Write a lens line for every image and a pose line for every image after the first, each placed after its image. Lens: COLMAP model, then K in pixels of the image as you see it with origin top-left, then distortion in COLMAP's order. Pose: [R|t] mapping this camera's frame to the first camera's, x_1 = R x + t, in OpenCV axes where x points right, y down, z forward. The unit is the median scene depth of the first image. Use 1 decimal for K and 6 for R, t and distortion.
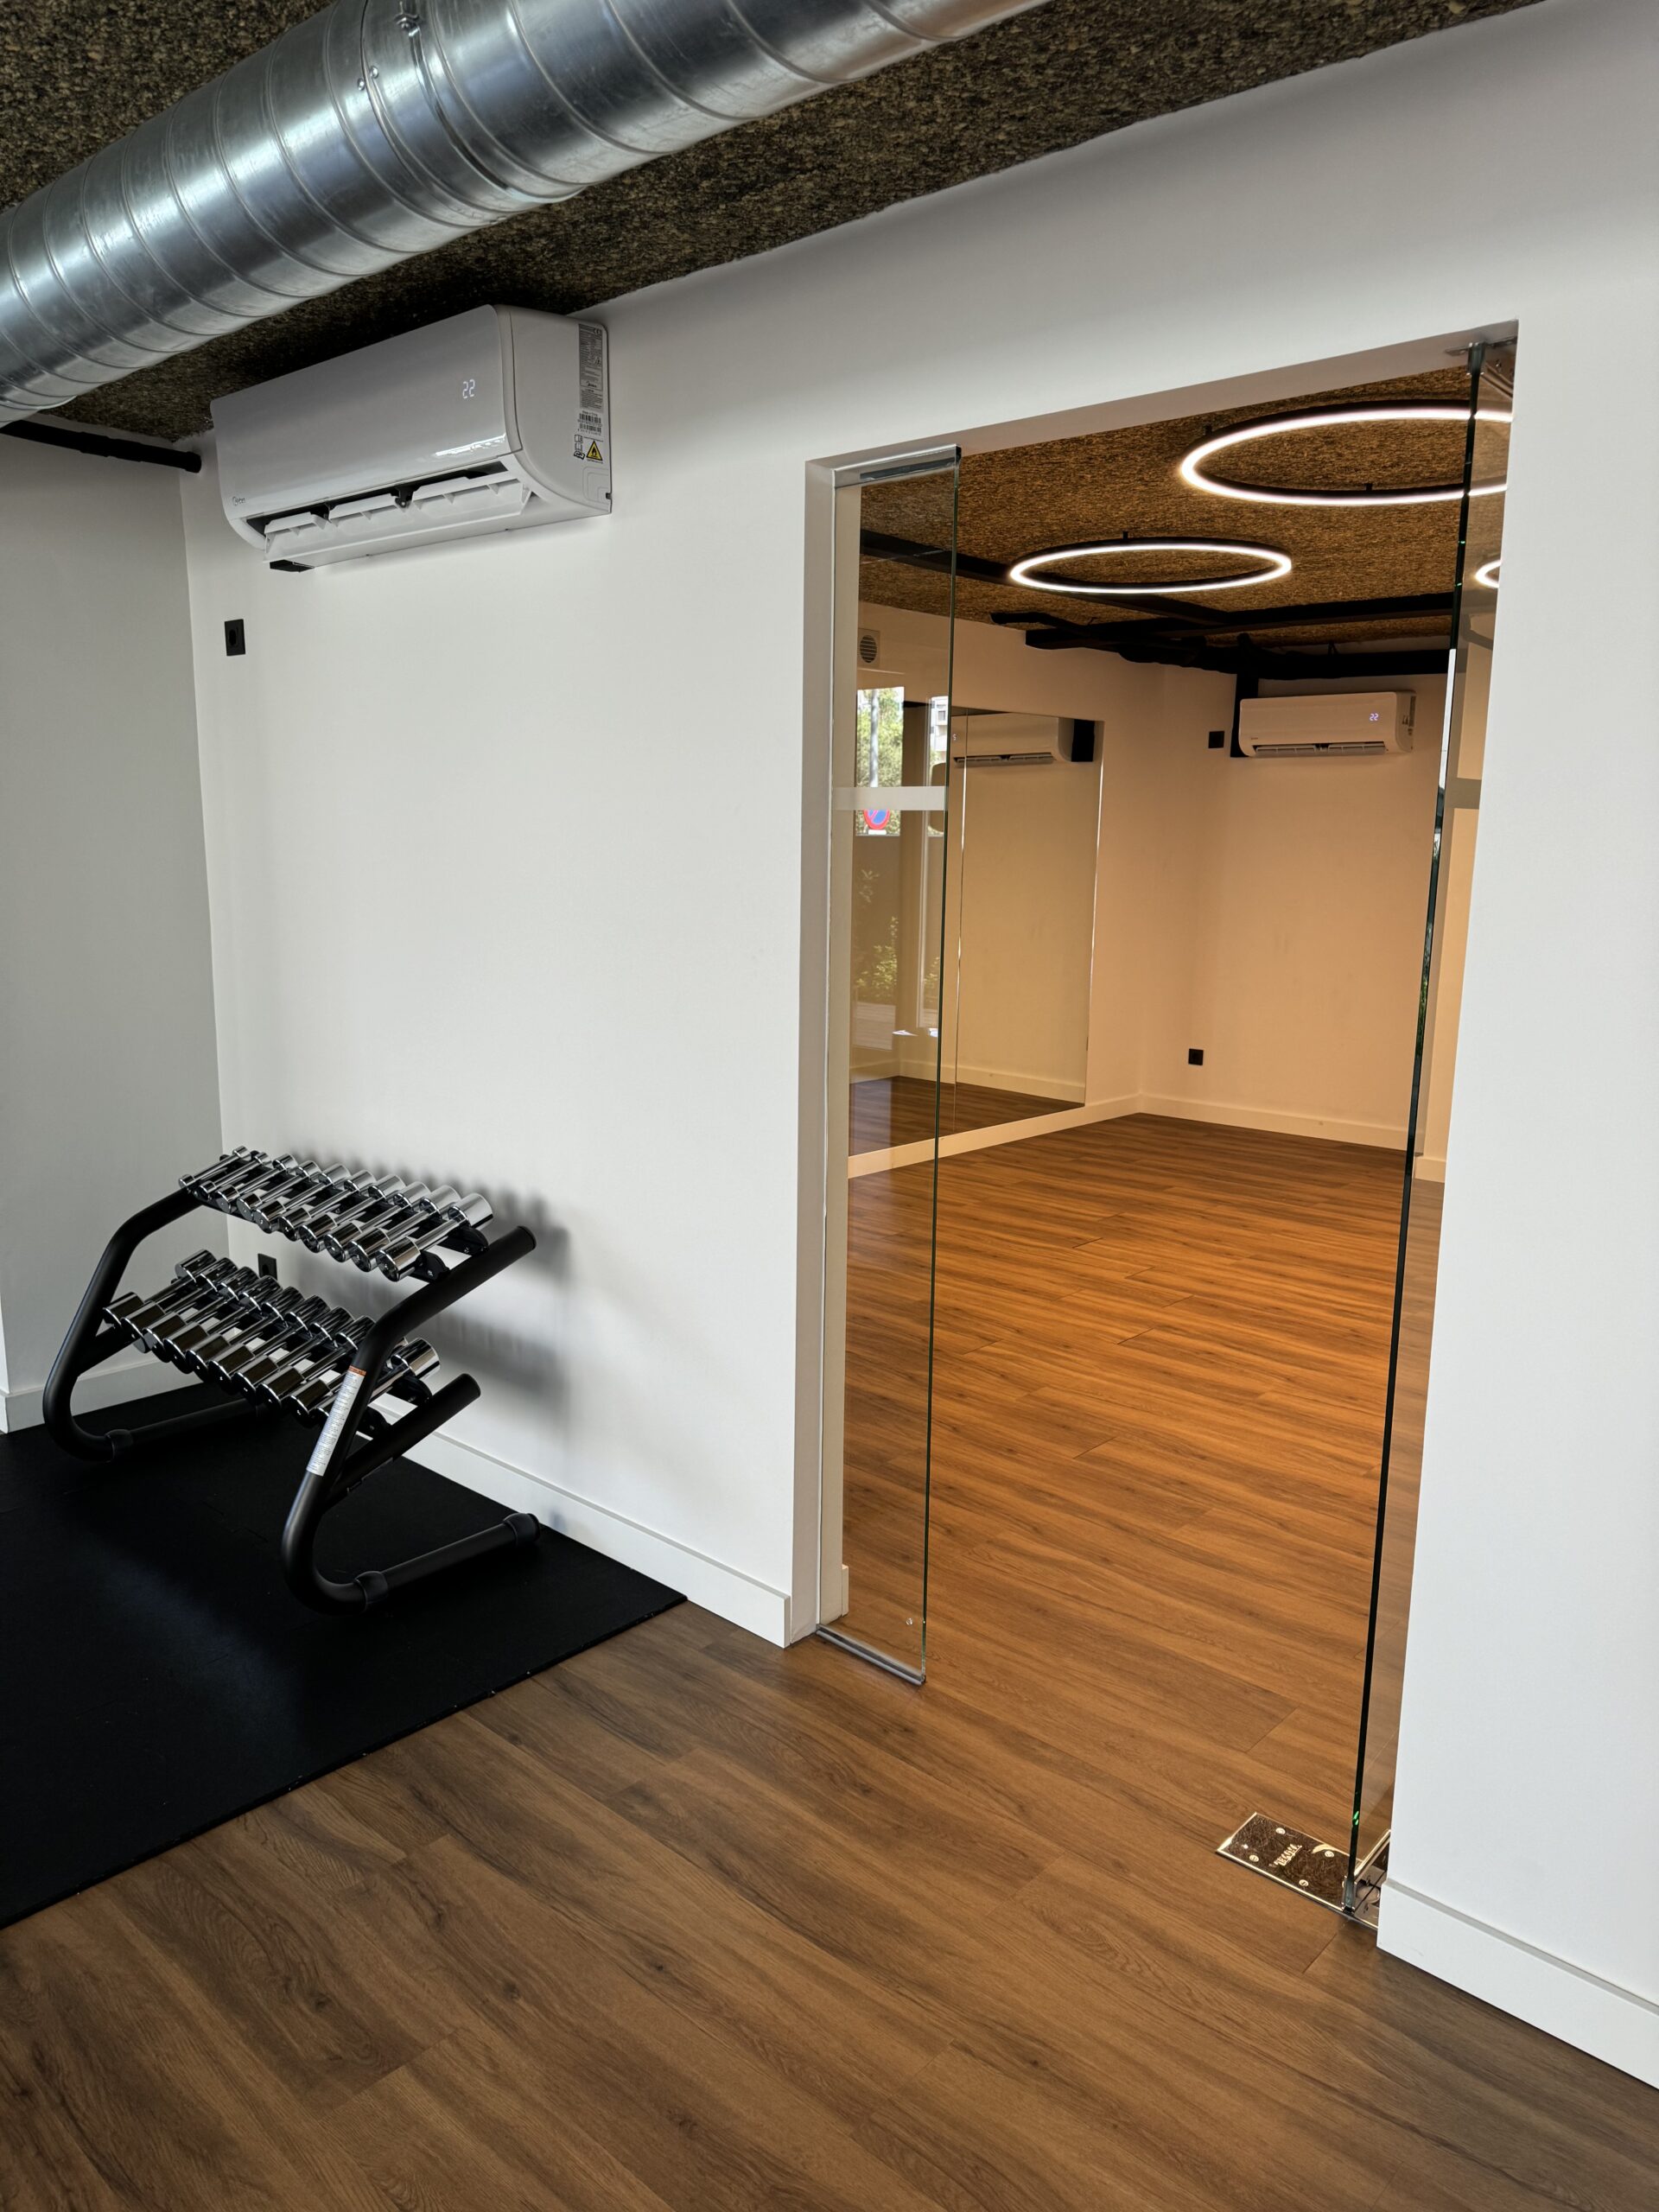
lens RADIAL K [[1563.8, 0, 832.2], [0, 1563.8, 1106.4], [0, 0, 1]] dist [0.017621, -0.012581]
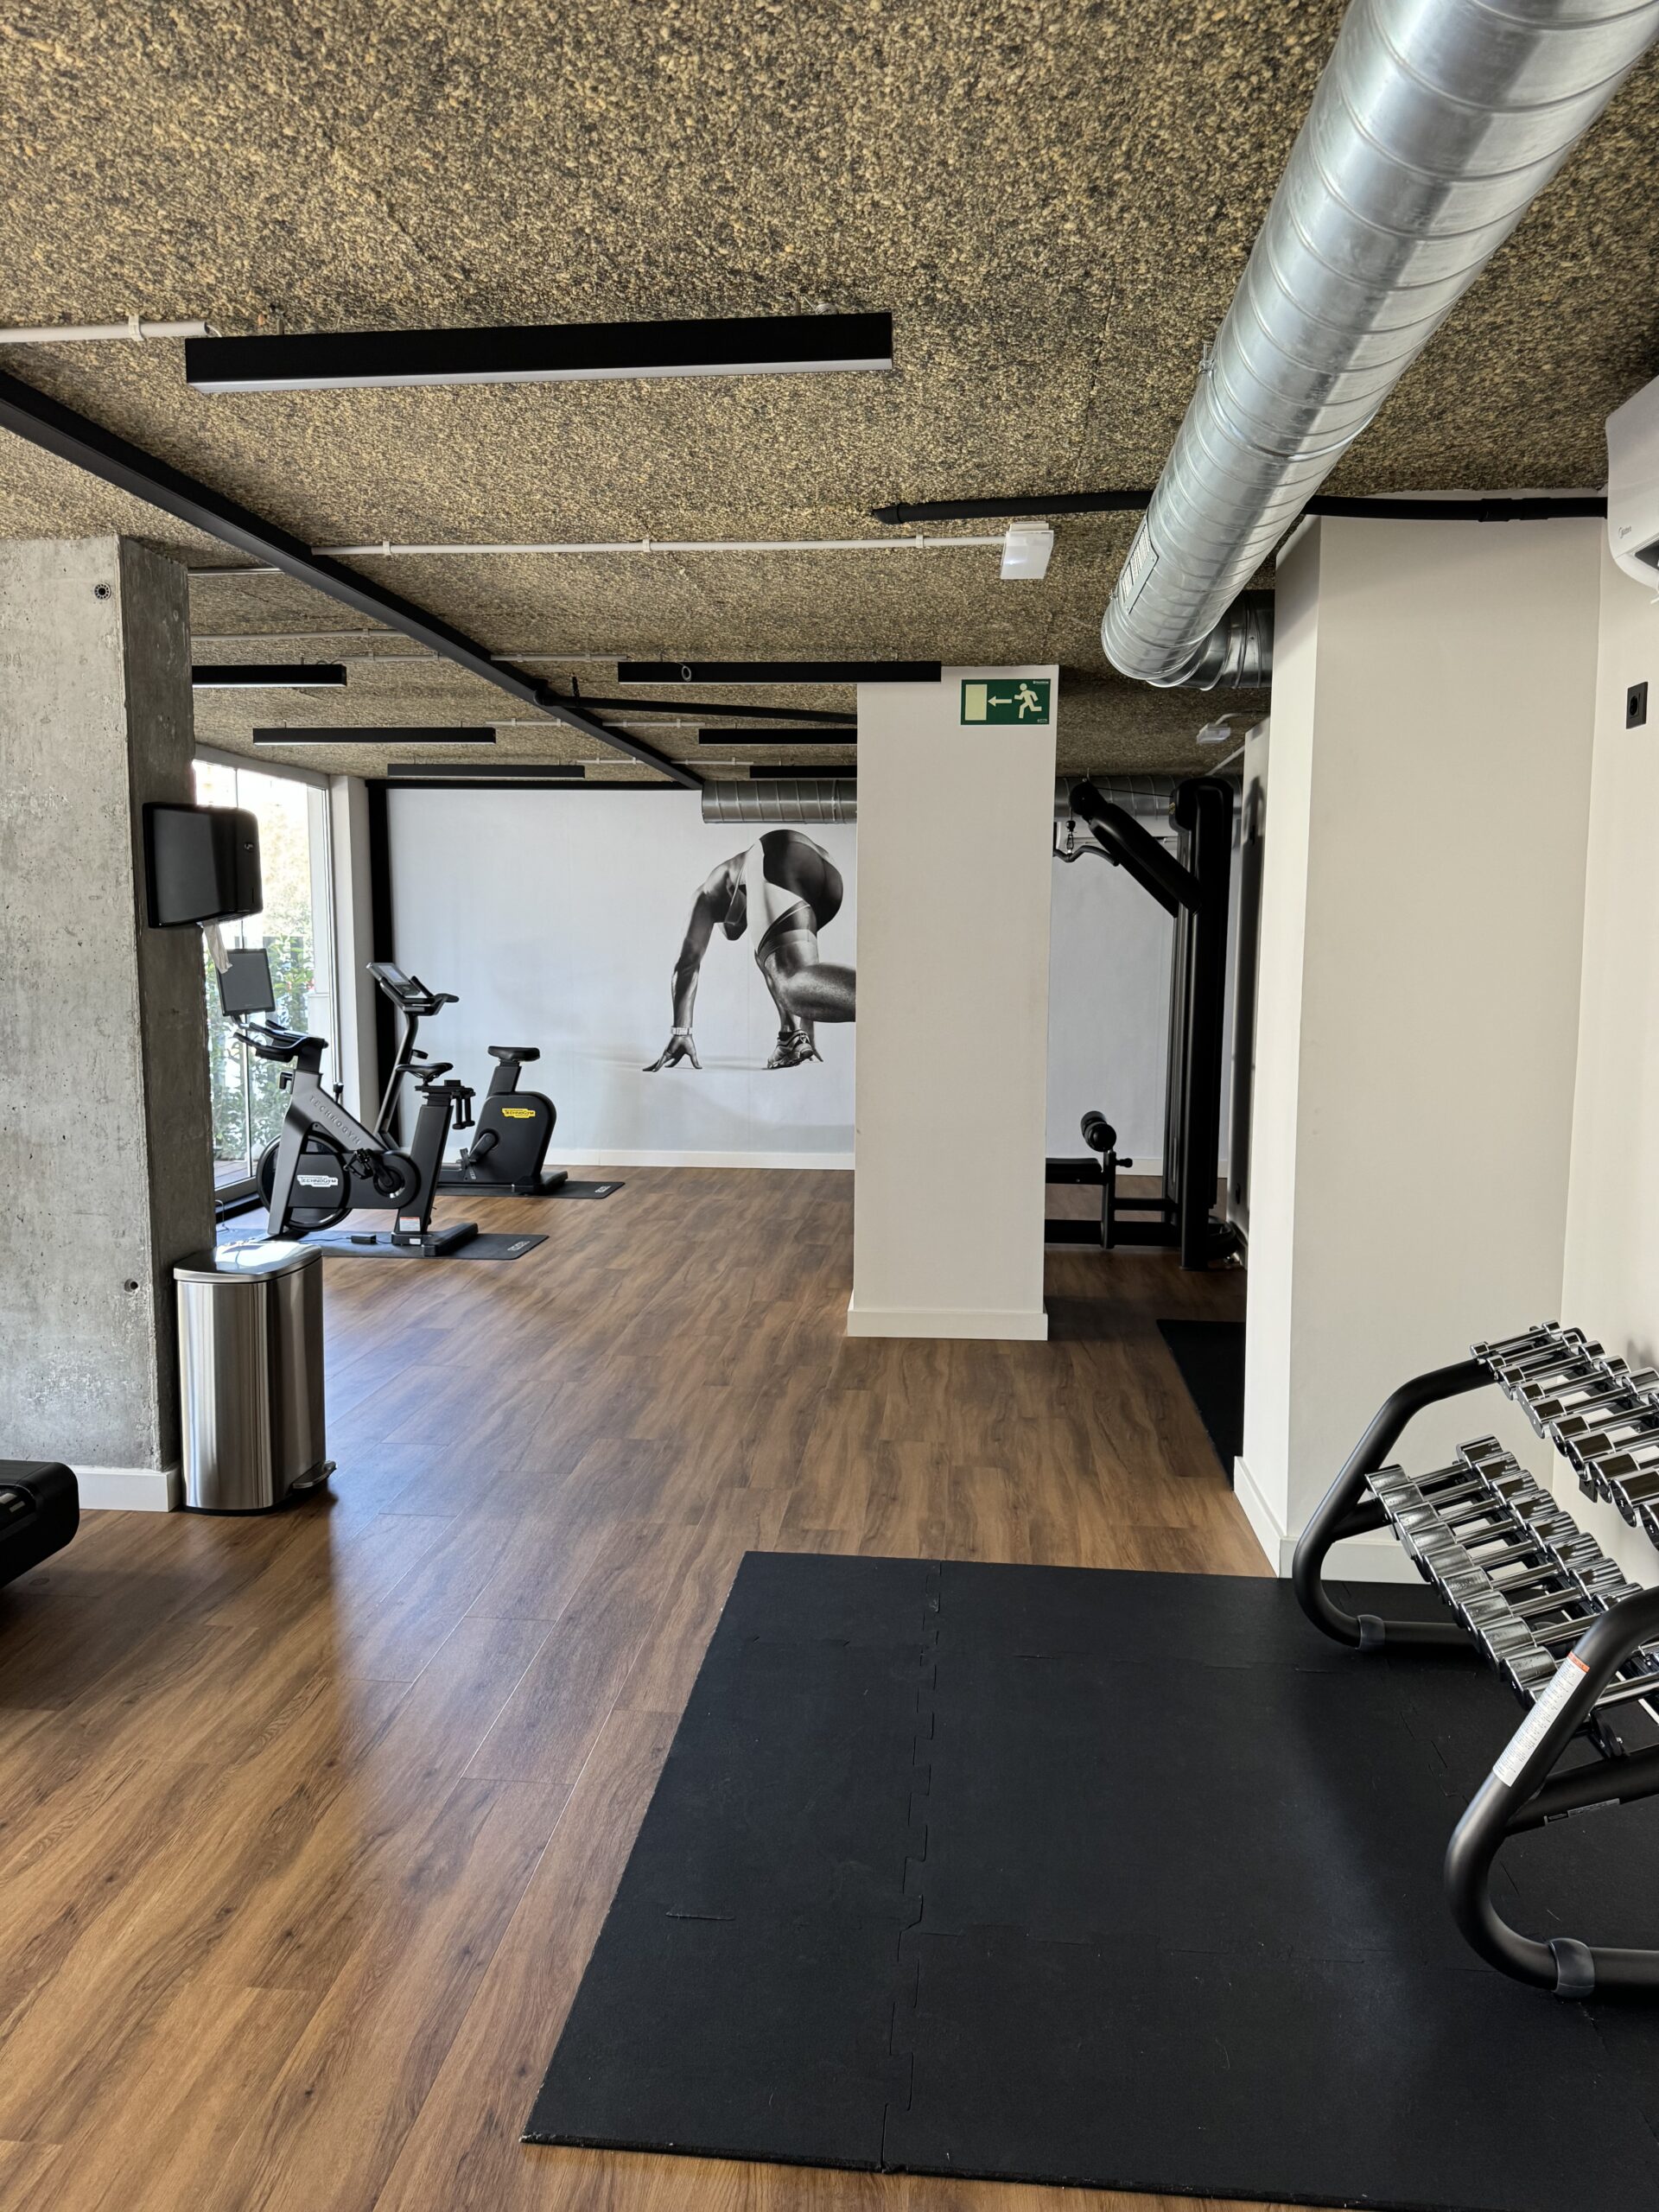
lens RADIAL K [[1563.8, 0, 827.5], [0, 1563.8, 1118.2], [0, 0, 1]] dist [0.017621, -0.012581]
pose [[0.598383, 0.080460, -0.797160, 0.041692], [-0.135608, 0.990761, -0.001793, -0.027799], [0.789651, 0.109174, 0.603765, 0.205554]]
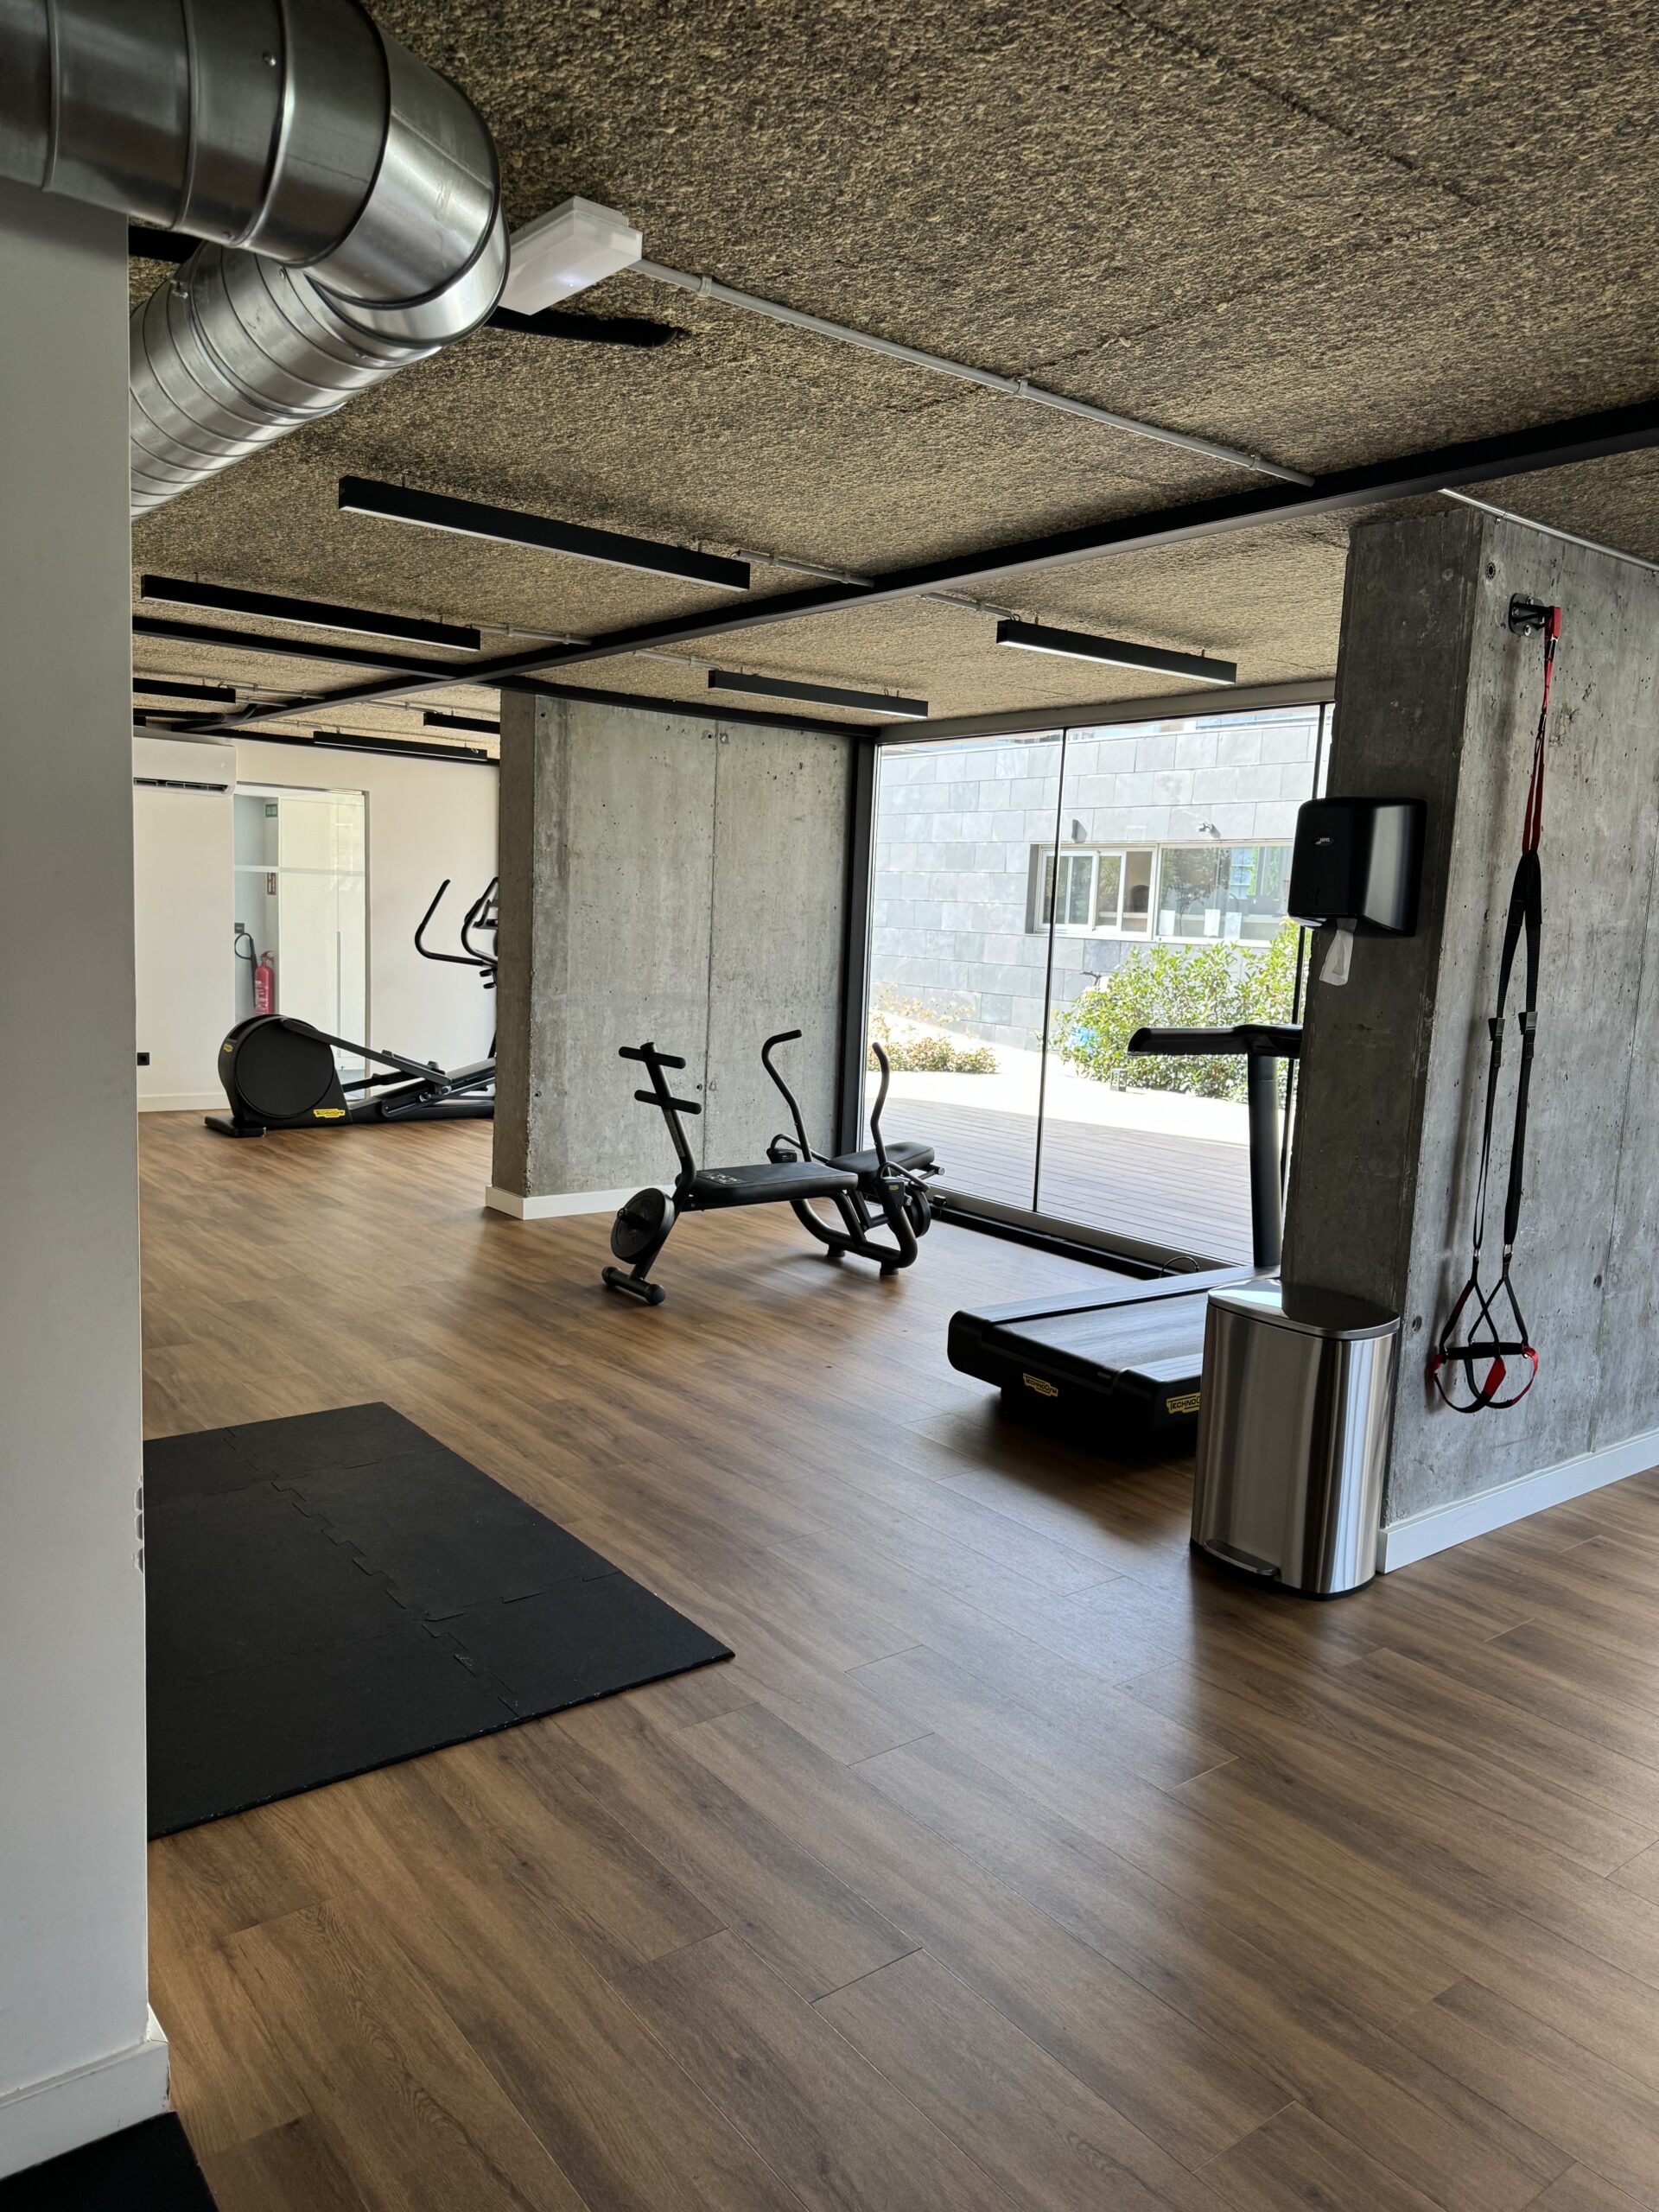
lens RADIAL K [[1563.8, 0, 828.3], [0, 1563.8, 1098.3], [0, 0, 1]] dist [0.017621, -0.012581]
pose [[-0.982838, -0.076810, 0.167720, -0.854726], [-0.022620, 0.952511, 0.303663, -0.267531], [-0.183080, 0.294658, -0.937901, 1.387747]]
